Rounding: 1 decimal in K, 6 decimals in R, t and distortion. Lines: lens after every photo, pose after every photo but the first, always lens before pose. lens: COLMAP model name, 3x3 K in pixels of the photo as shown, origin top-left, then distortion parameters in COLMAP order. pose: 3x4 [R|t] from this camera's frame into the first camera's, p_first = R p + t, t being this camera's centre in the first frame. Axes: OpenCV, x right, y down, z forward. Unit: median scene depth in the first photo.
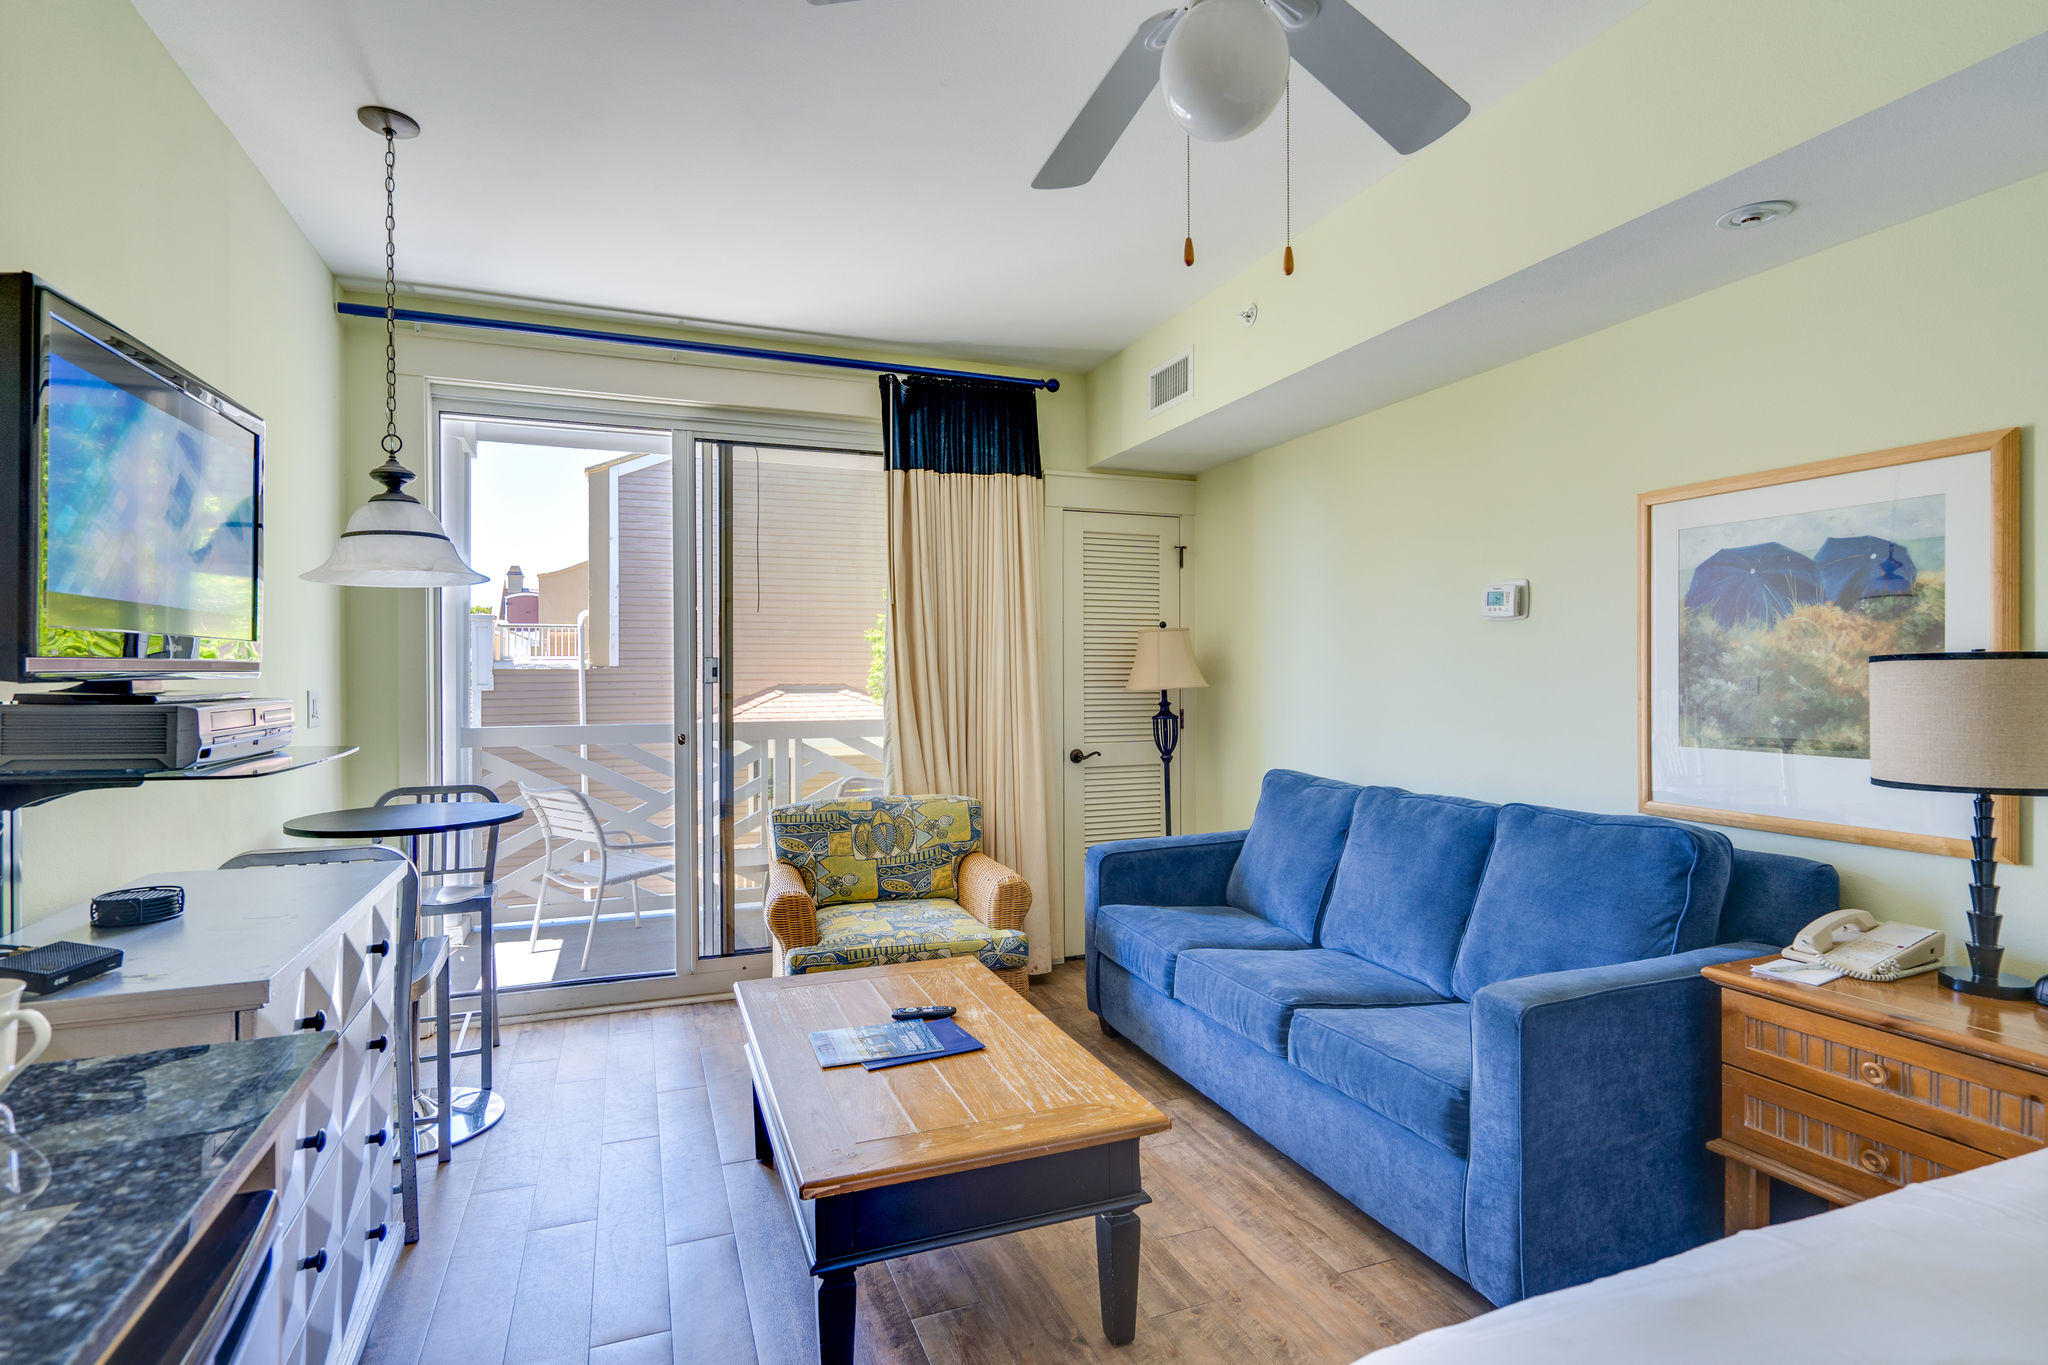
lens RADIAL K [[988.2, 0, 1017.8], [0, 988.2, 679.3], [0, 0, 1]] dist [0.002624, 0.001029]
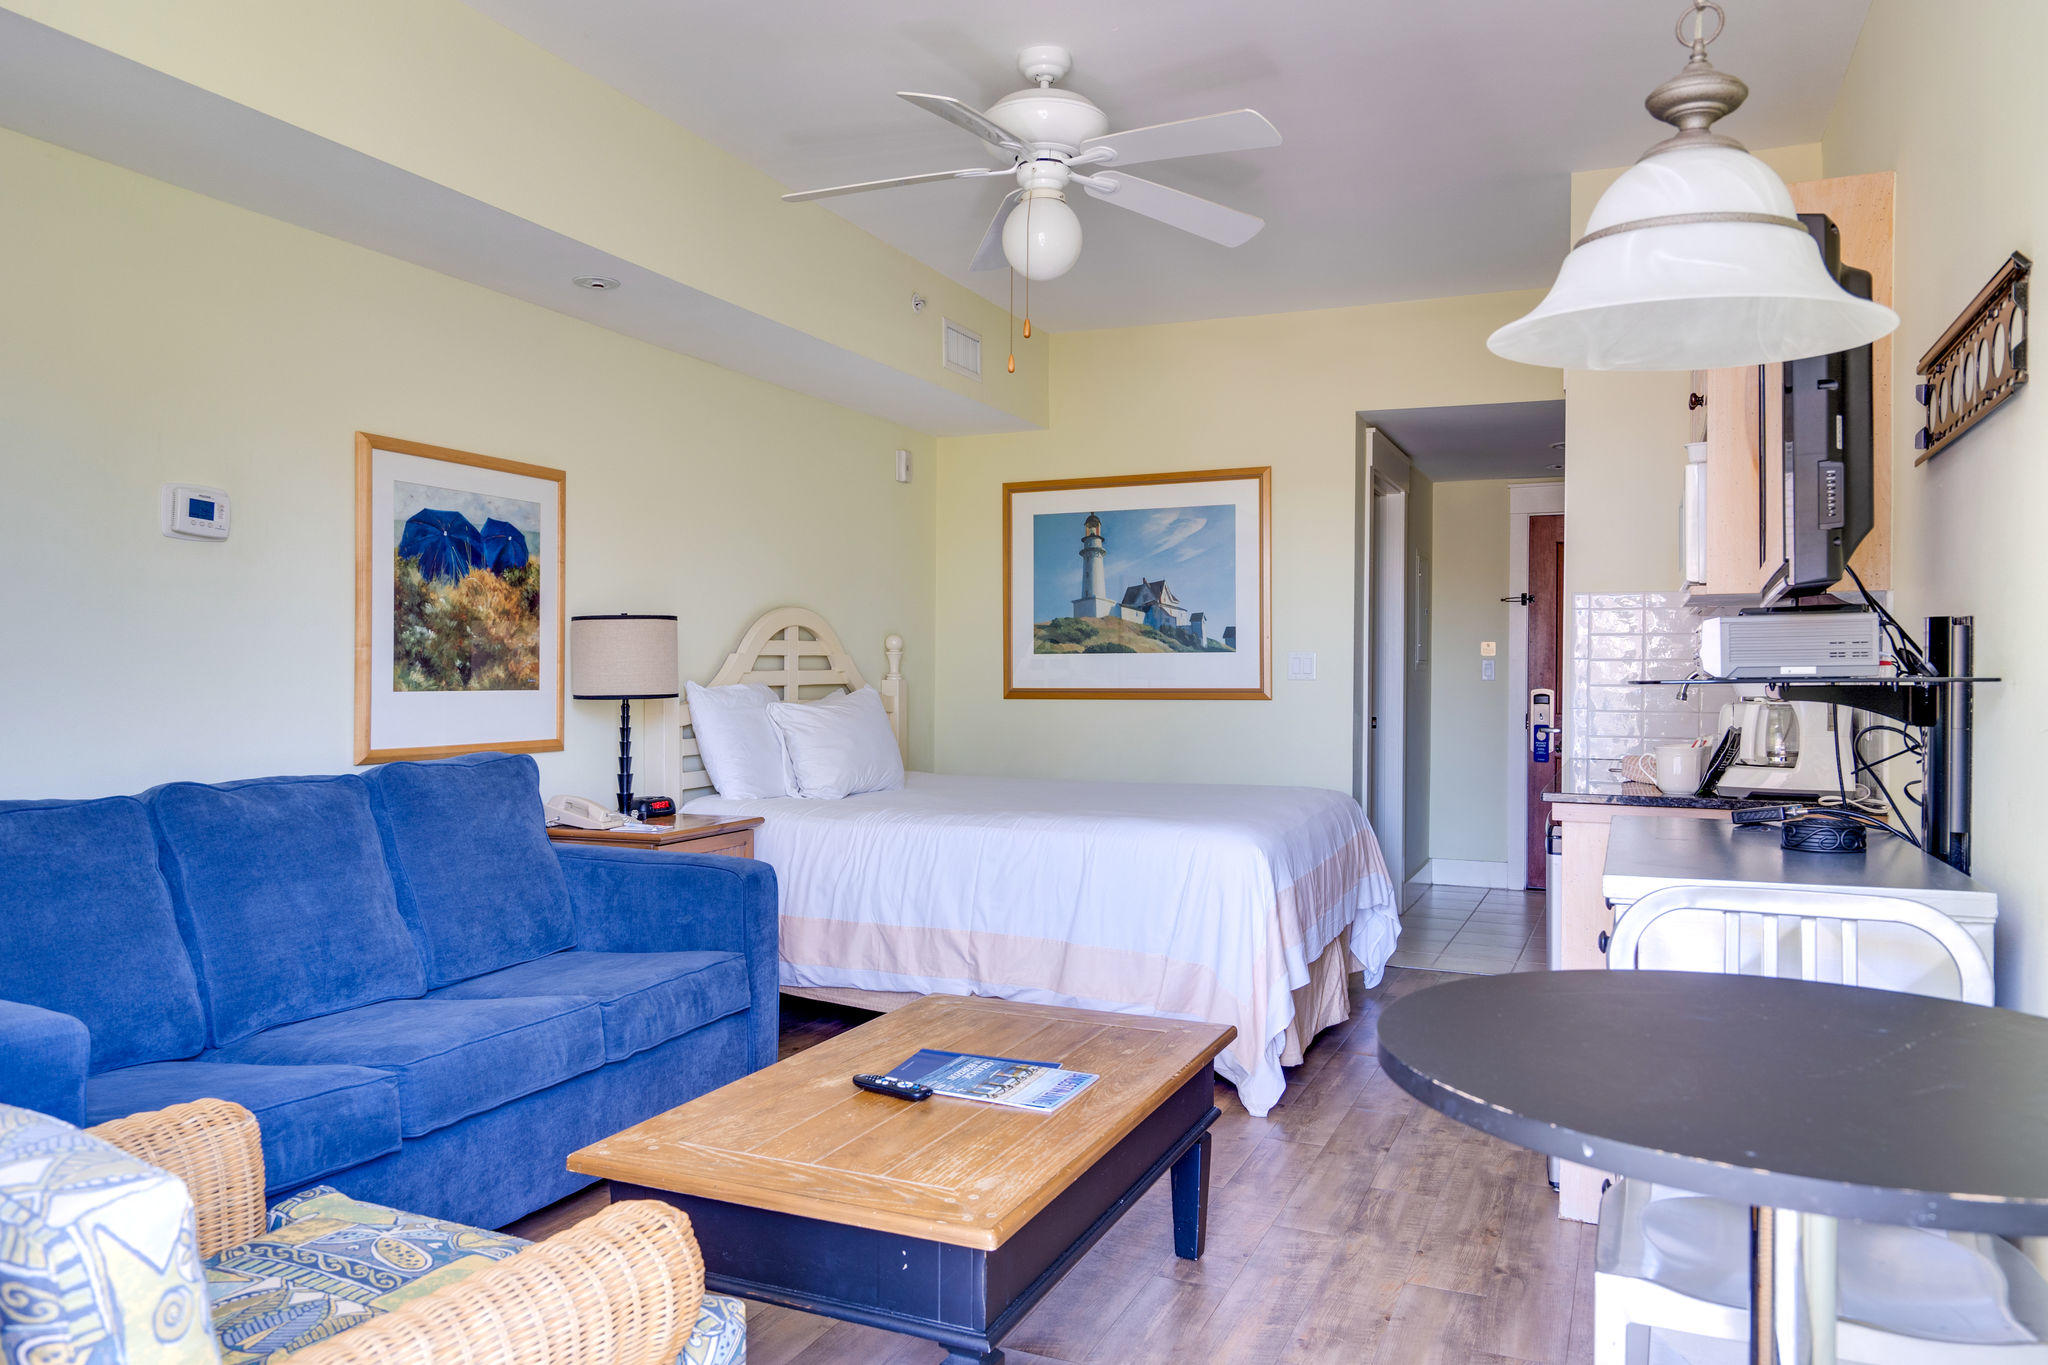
lens RADIAL K [[1455.1, 0, 1022.6], [0, 1455.1, 674.6], [0, 0, 1]] dist [-0.004900, -0.000957]
pose [[-0.714314, -0.003984, 0.699814, -0.656634], [-0.001600, 0.999990, 0.004060, 0.033127], [-0.699823, 0.001780, -0.714314, 1.251095]]
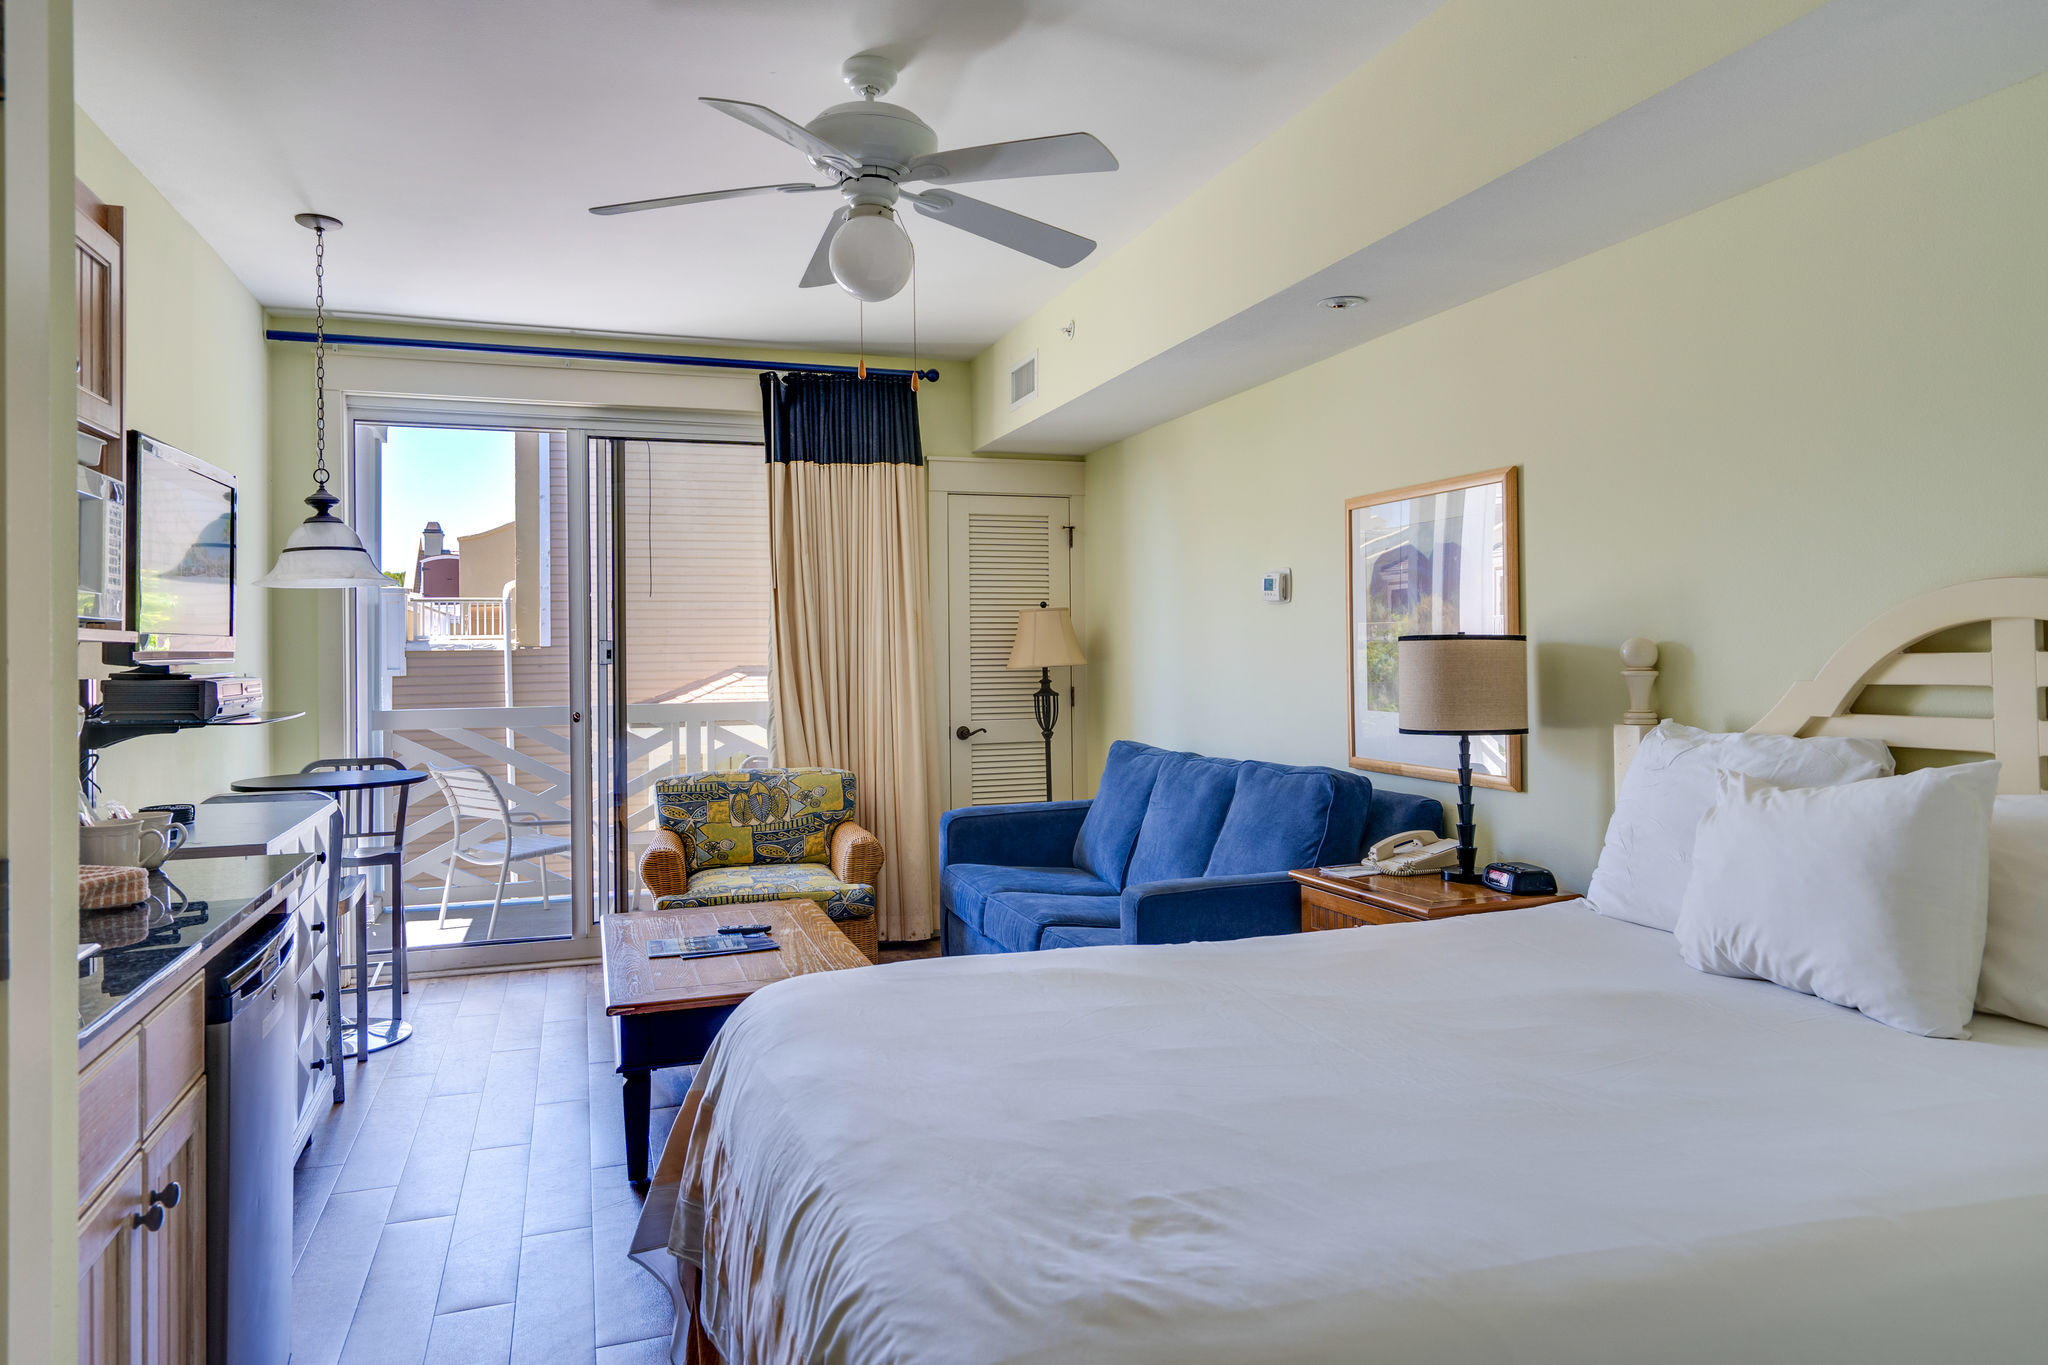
lens RADIAL K [[1252.7, 0, 1022.1], [0, 1252.7, 642.8], [0, 0, 1]] dist [0.009771, -0.002383]
pose [[0.999454, -0.008314, -0.031965, 0.228948], [0.007931, 0.999896, -0.012069, 0.000202], [0.032062, 0.011809, 0.999416, -0.421206]]
